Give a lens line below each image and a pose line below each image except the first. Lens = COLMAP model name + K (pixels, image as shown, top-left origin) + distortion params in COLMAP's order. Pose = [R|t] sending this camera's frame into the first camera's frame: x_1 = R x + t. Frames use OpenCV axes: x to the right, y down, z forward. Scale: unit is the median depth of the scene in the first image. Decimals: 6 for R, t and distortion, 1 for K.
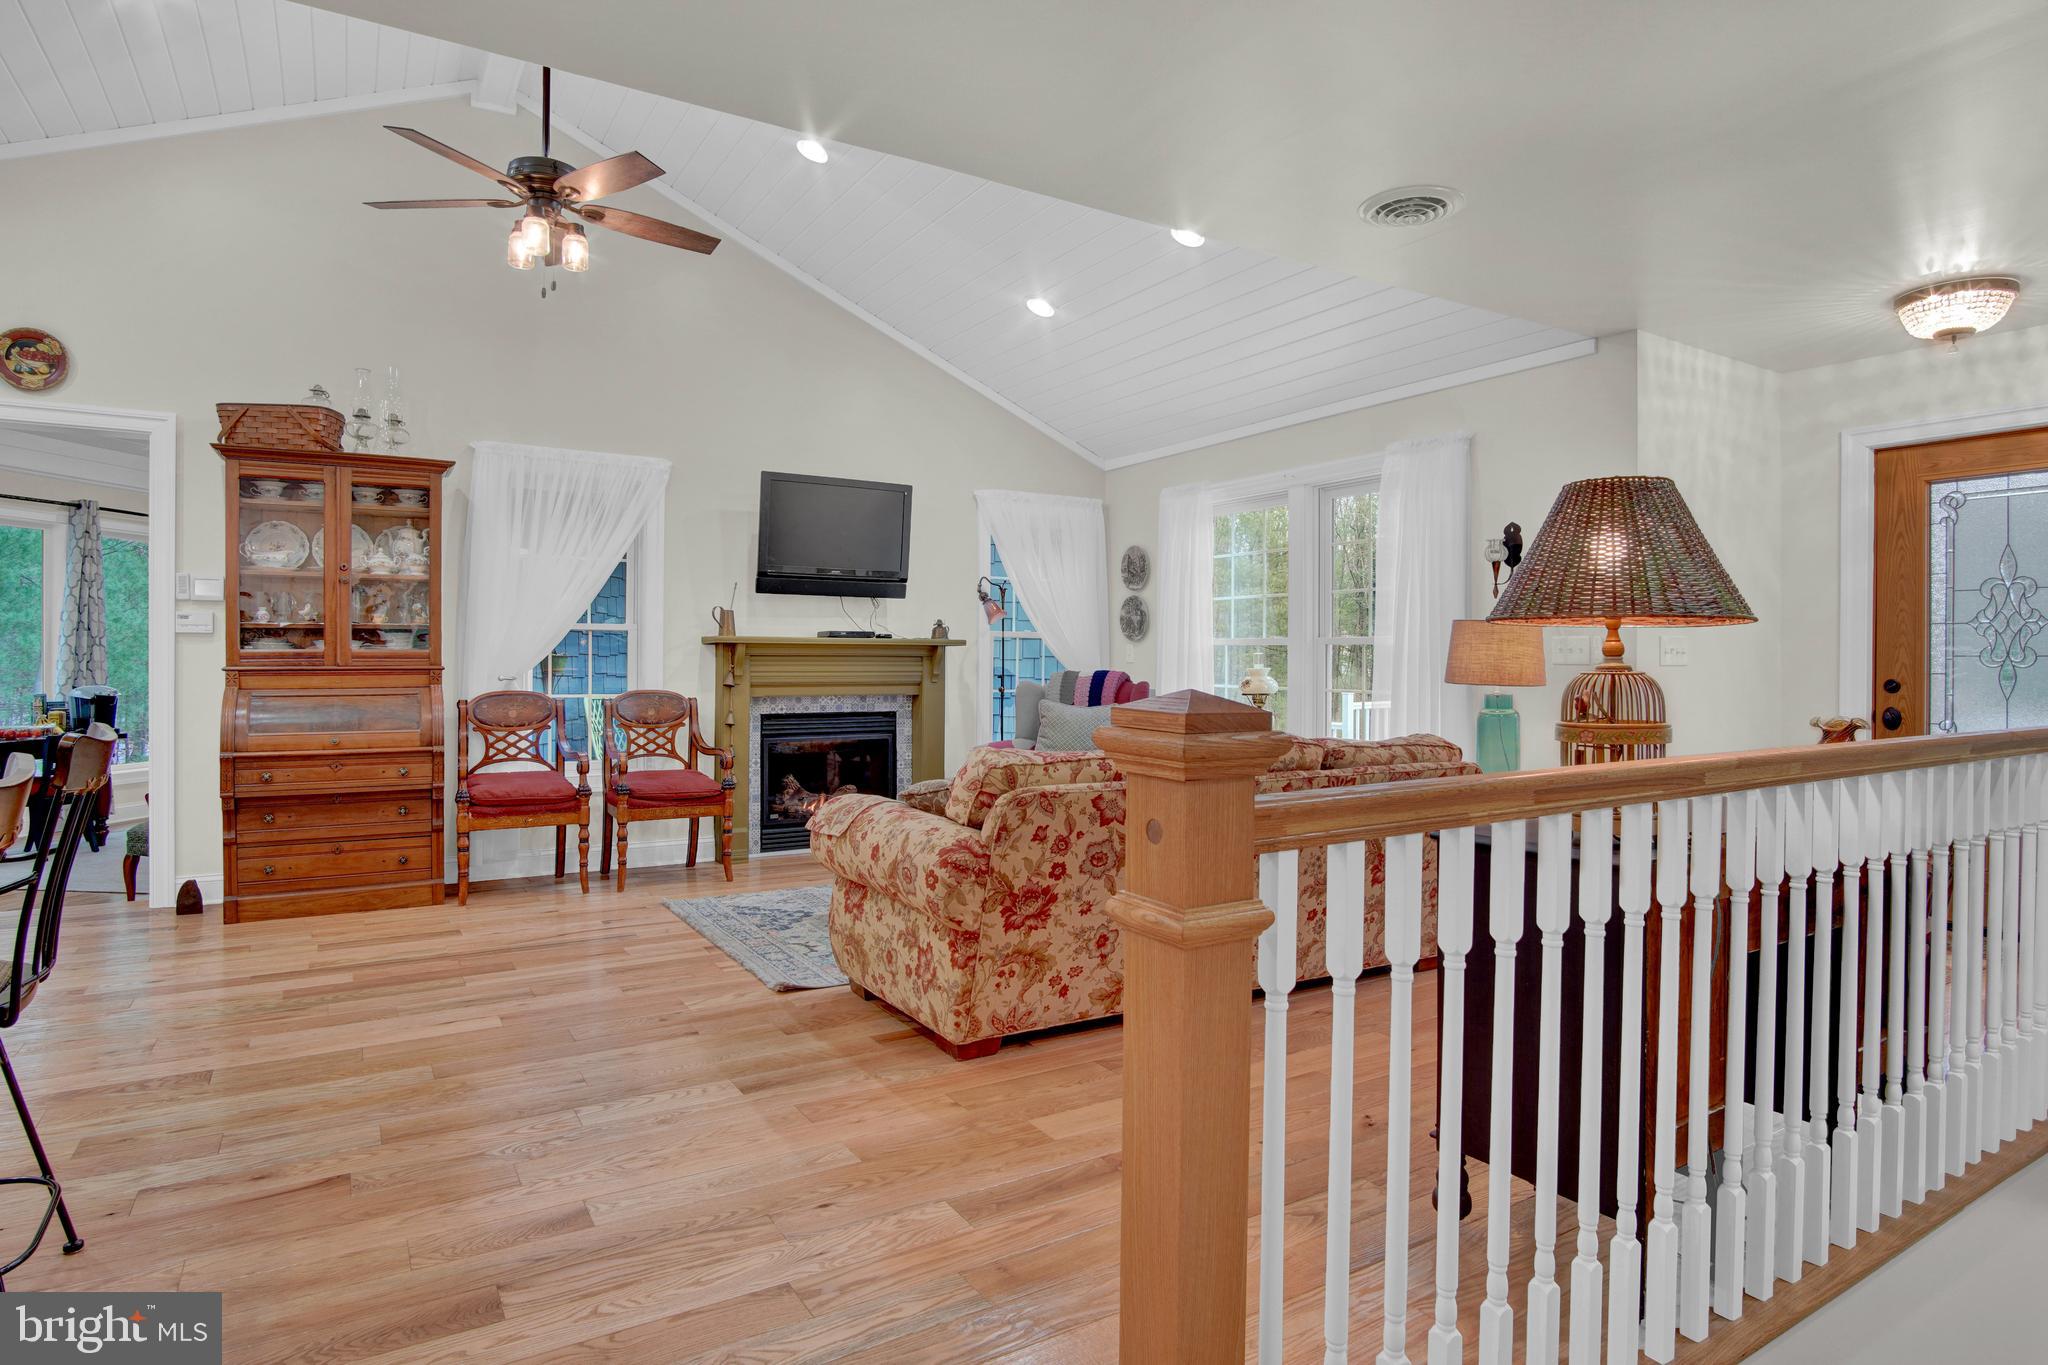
lens RADIAL K [[1108.8, 0, 1028.6], [0, 1108.8, 673.2], [0, 0, 1]] dist [-0.037528, 0.009888]
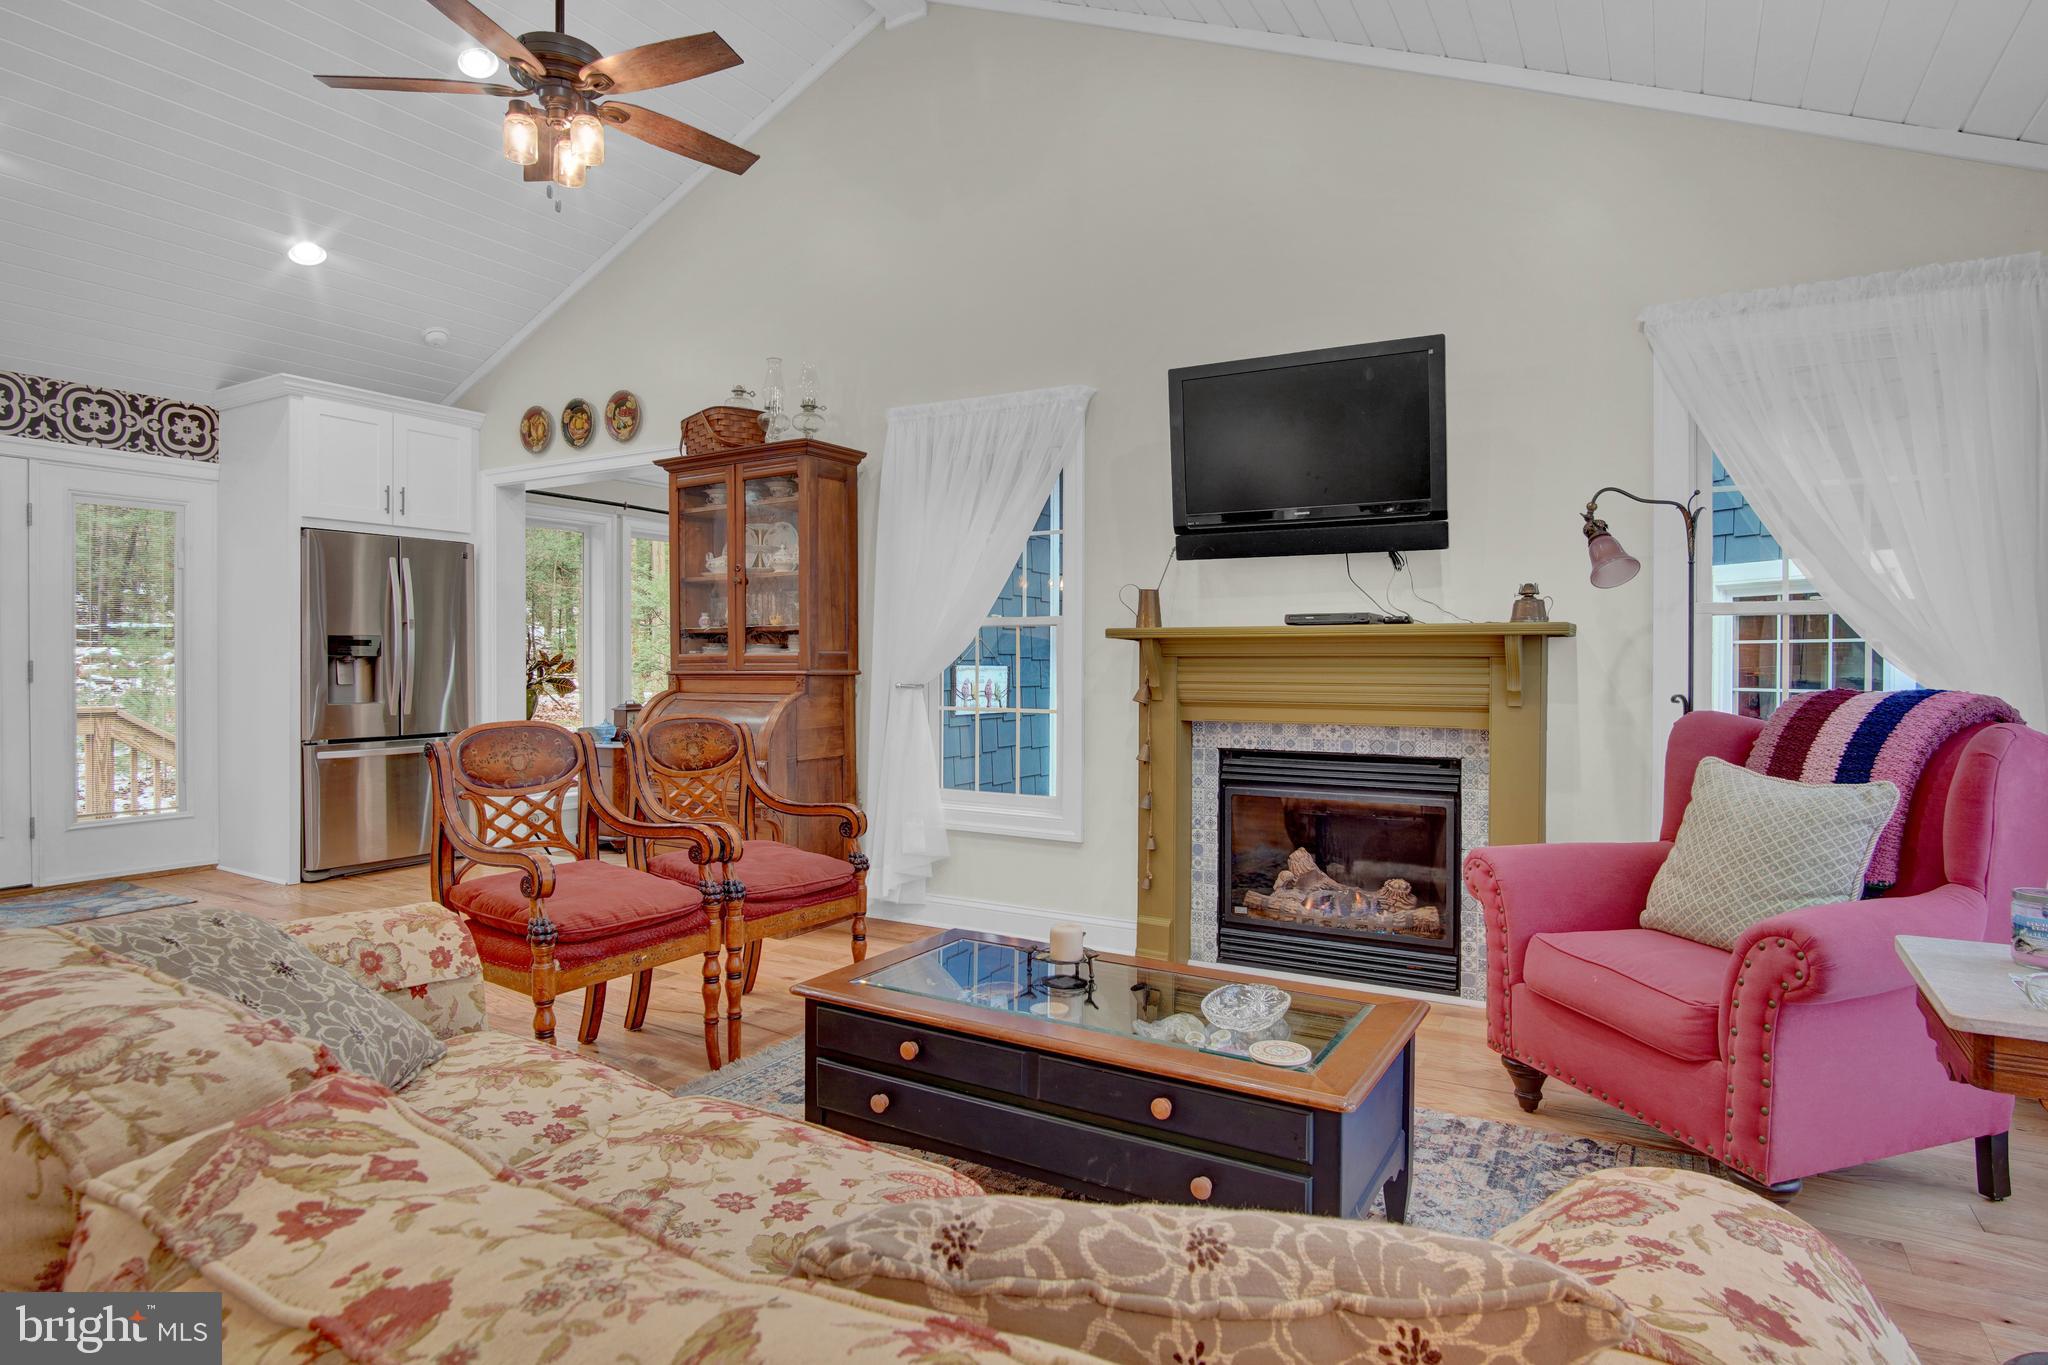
lens RADIAL K [[1108.8, 0, 1023.3], [0, 1108.8, 672.9], [0, 0, 1]] dist [-0.037528, 0.009888]
pose [[0.471922, 0.006619, -0.881616, 0.266134], [-0.005974, 0.999973, 0.004310, -0.008663], [0.881620, 0.003233, 0.471948, 0.583069]]
